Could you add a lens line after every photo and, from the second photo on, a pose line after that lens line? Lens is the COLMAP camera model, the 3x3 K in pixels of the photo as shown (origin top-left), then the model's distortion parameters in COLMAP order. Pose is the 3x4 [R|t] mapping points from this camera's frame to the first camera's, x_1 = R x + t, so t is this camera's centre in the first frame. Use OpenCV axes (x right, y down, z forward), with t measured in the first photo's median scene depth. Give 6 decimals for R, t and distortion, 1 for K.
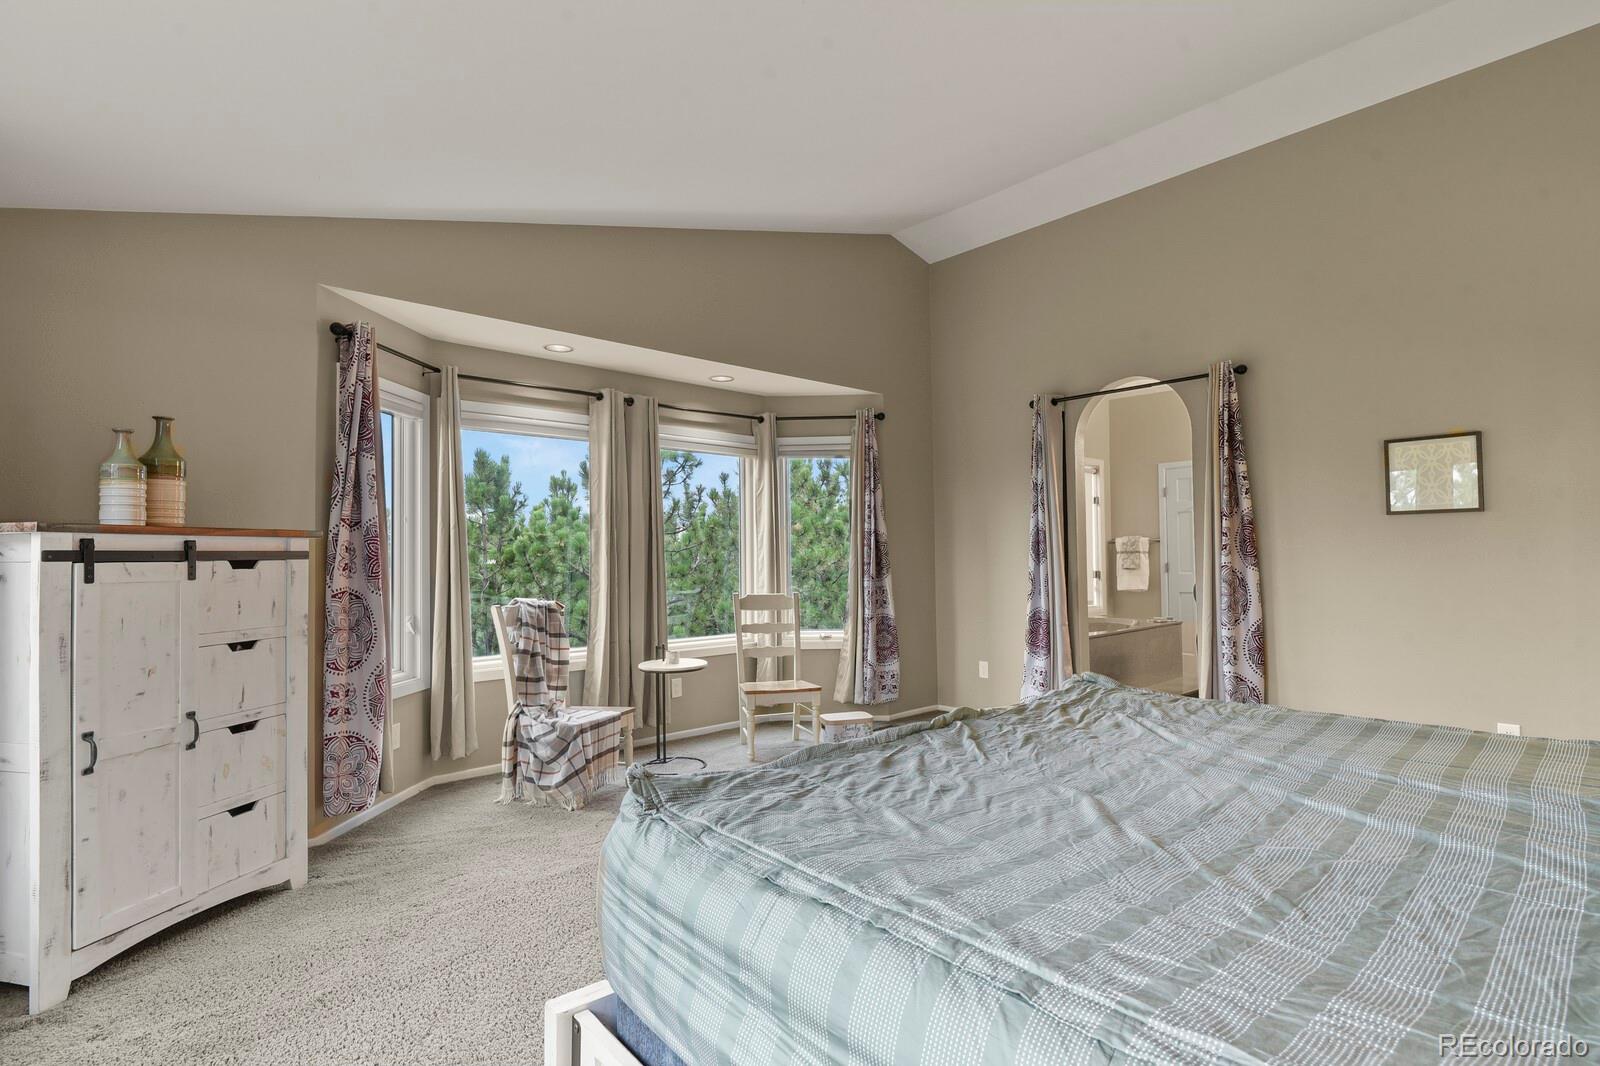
lens RADIAL K [[777.7, 0, 792.4], [0, 777.7, 538.3], [0, 0, 1]] dist [-0.005735, -0.004572]
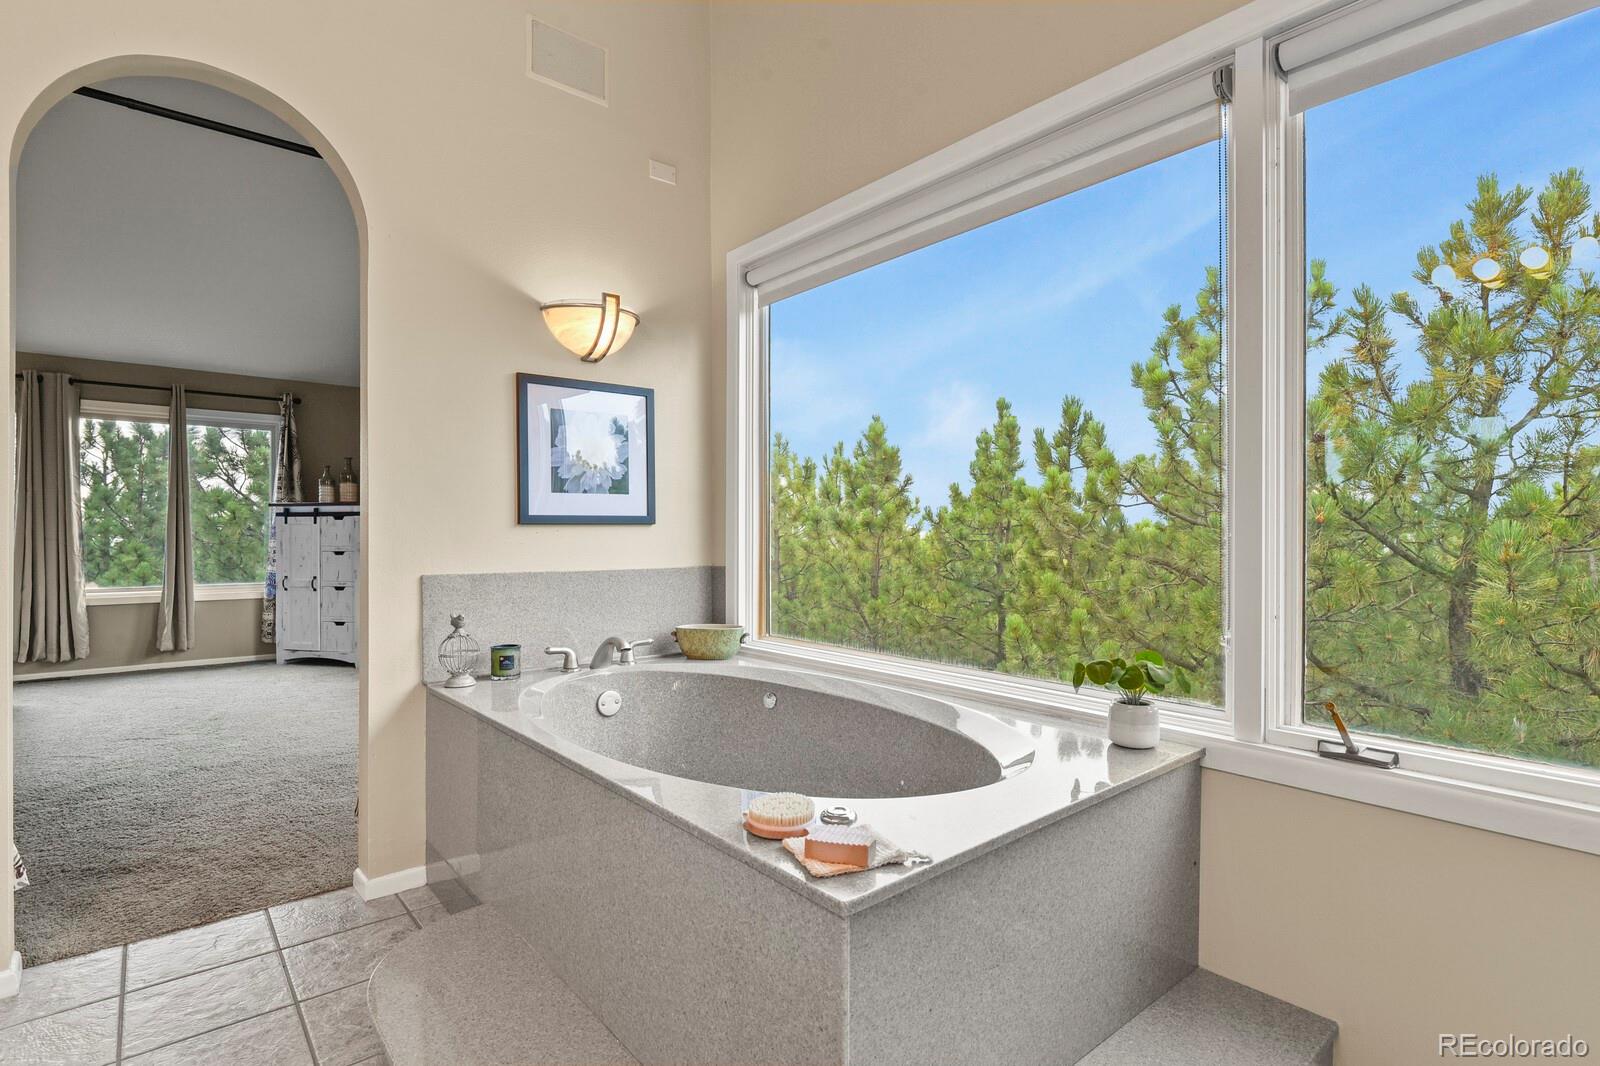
lens RADIAL K [[777.7, 0, 799.3], [0, 777.7, 532.6], [0, 0, 1]] dist [-0.005735, -0.004572]
pose [[-0.030052, 0.010941, -0.999488, 1.528091], [0.022778, 0.999688, 0.010259, 0.083810], [0.999289, -0.022458, -0.030291, 2.393502]]
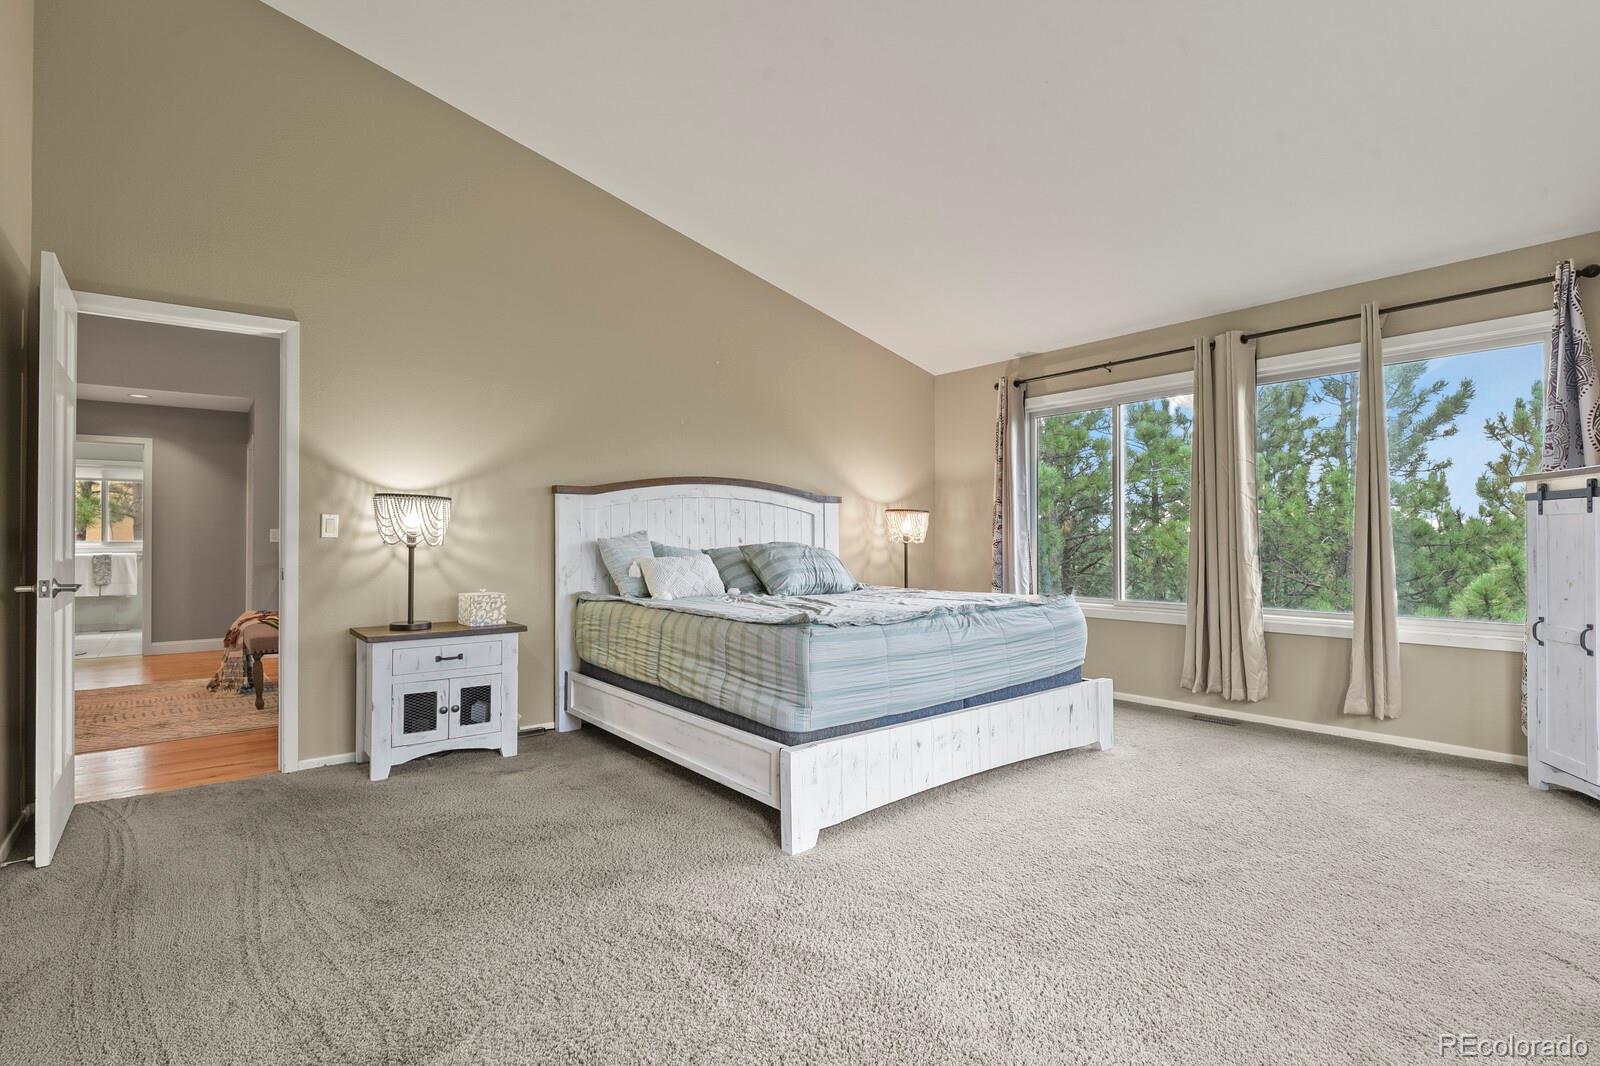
lens RADIAL K [[777.7, 0, 805.7], [0, 777.7, 528.8], [0, 0, 1]] dist [-0.005735, -0.004572]
pose [[-0.998147, 0.018892, 0.057839, 0.315489], [0.016777, 0.999180, -0.036849, 0.092678], [-0.058488, -0.035810, -0.997646, 2.028051]]
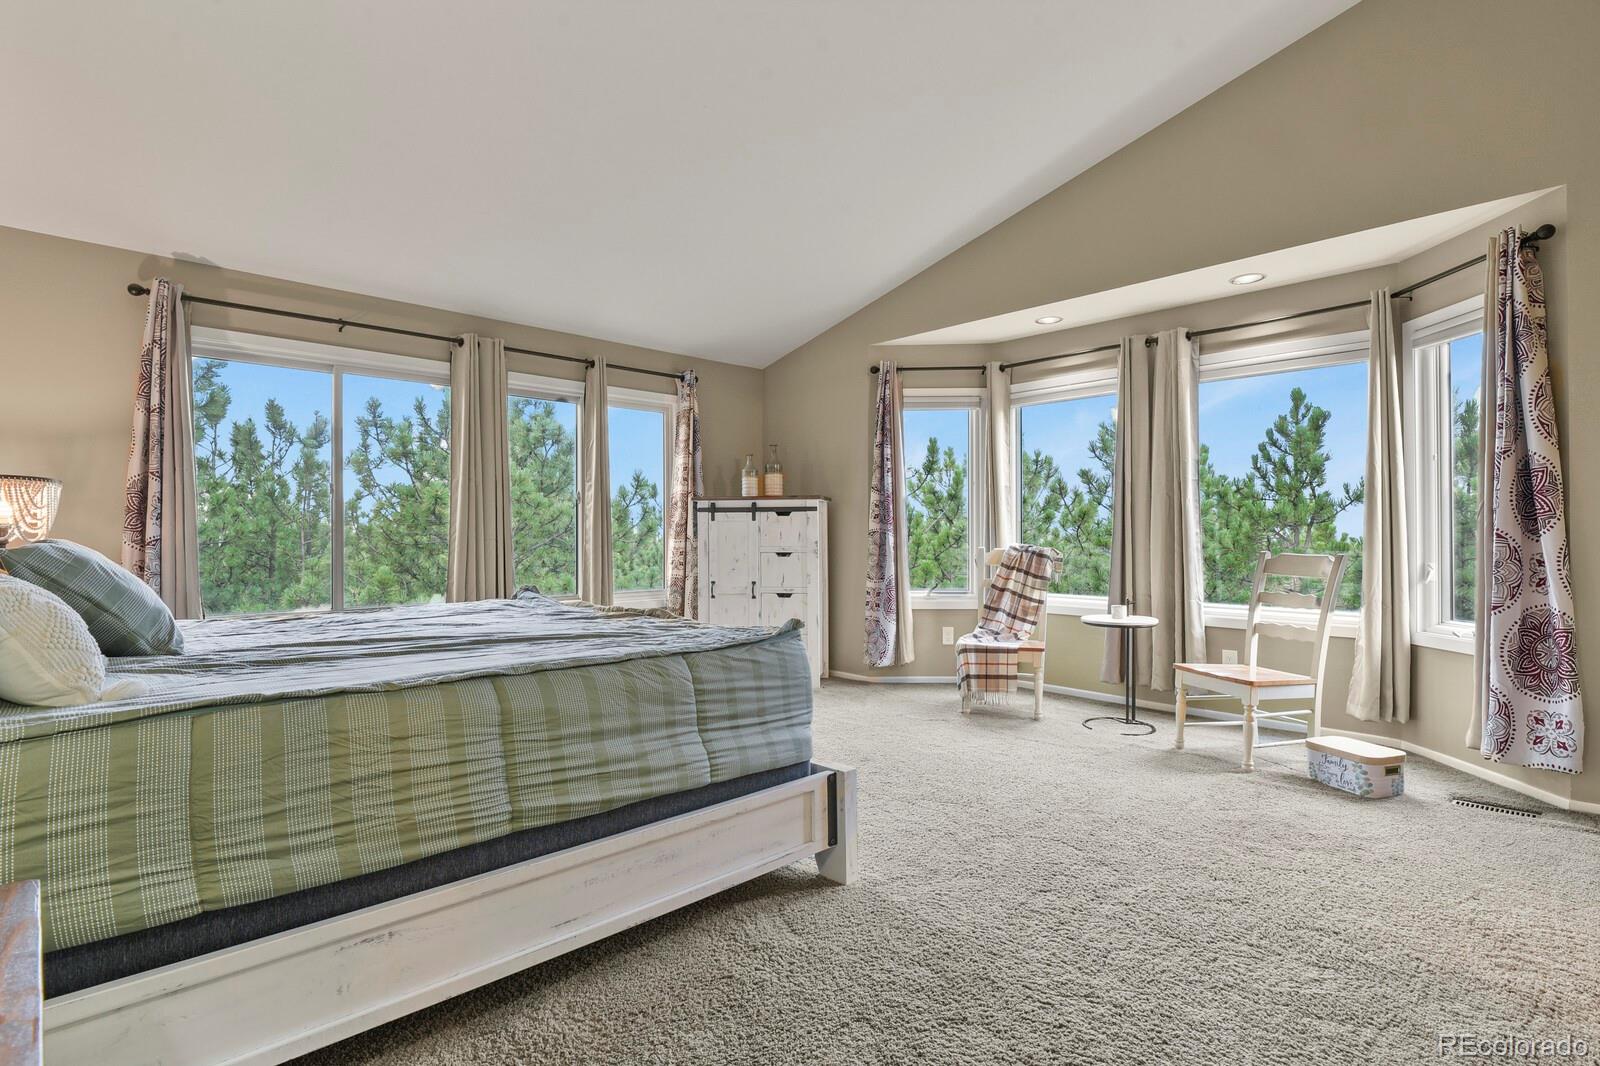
lens RADIAL K [[777.7, 0, 805.7], [0, 777.7, 530.9], [0, 0, 1]] dist [-0.005735, -0.004572]
pose [[0.038322, 0.009302, -0.999222, 1.272563], [0.024917, 0.999637, 0.010261, 0.057838], [0.998955, -0.025291, 0.038077, 0.962142]]
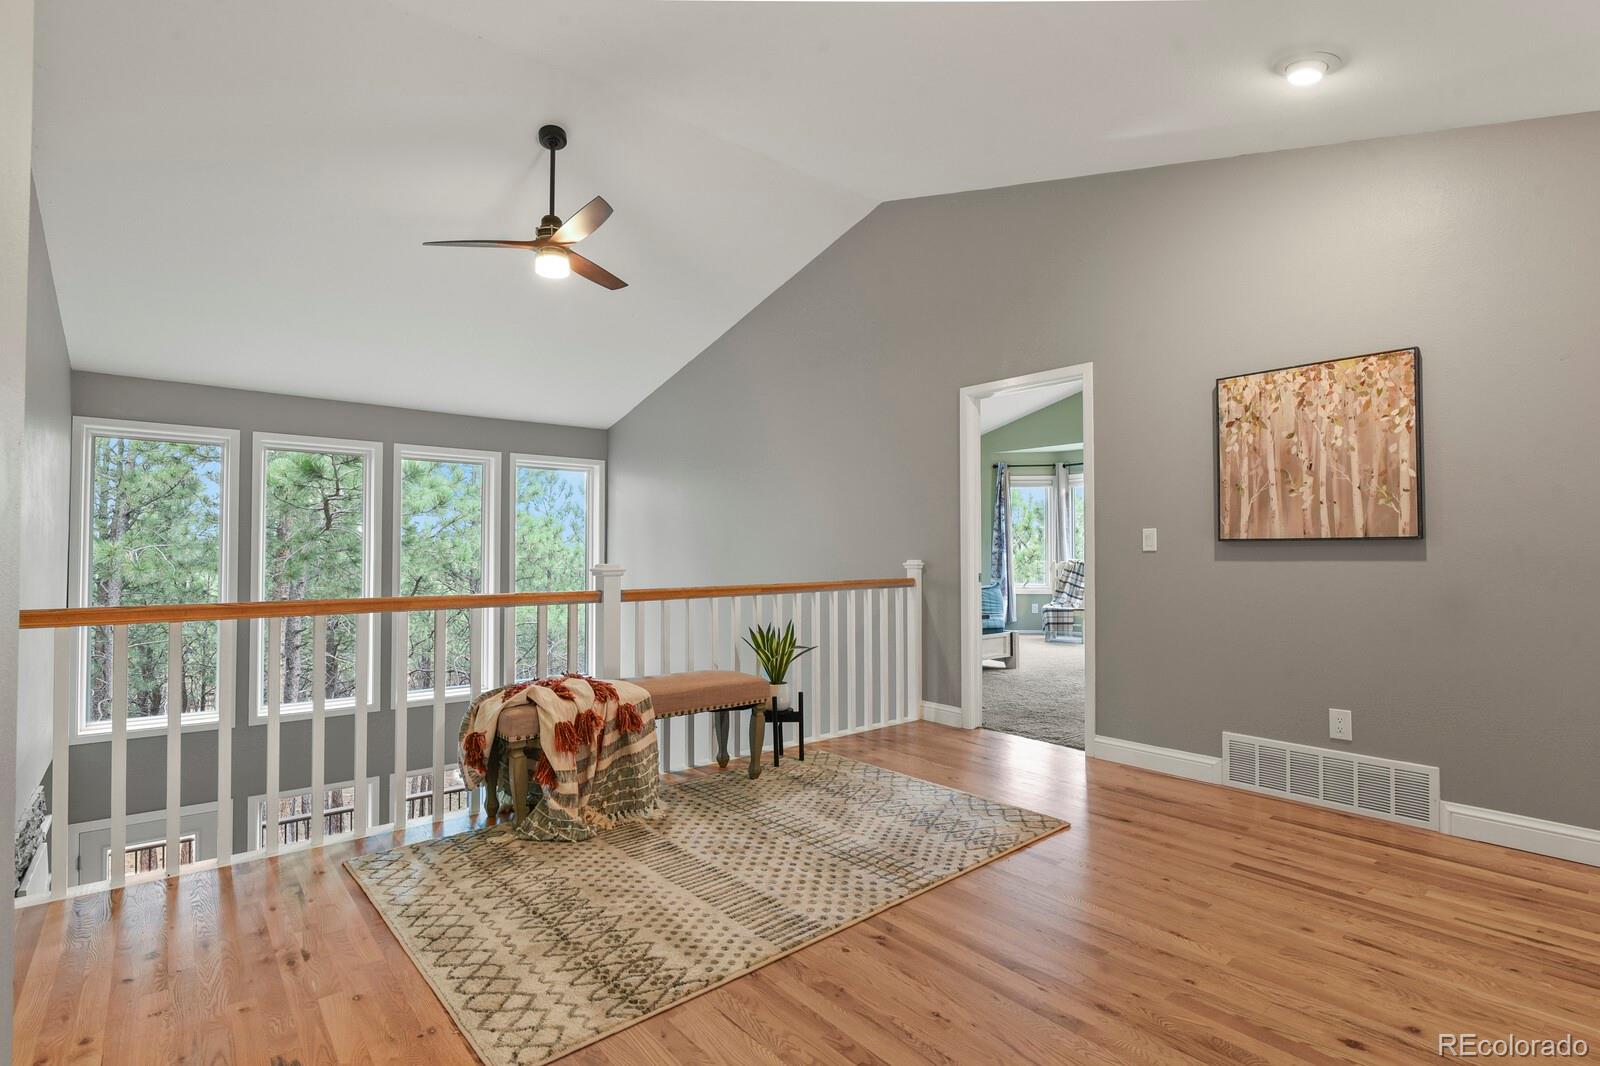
lens RADIAL K [[777.7, 0, 792.0], [0, 777.7, 529.8], [0, 0, 1]] dist [-0.005735, -0.004572]
pose [[-0.045872, -0.009152, -0.998905, 3.101979], [0.022885, 0.999686, -0.010210, -0.008874], [0.998685, -0.023328, -0.045648, 0.402742]]
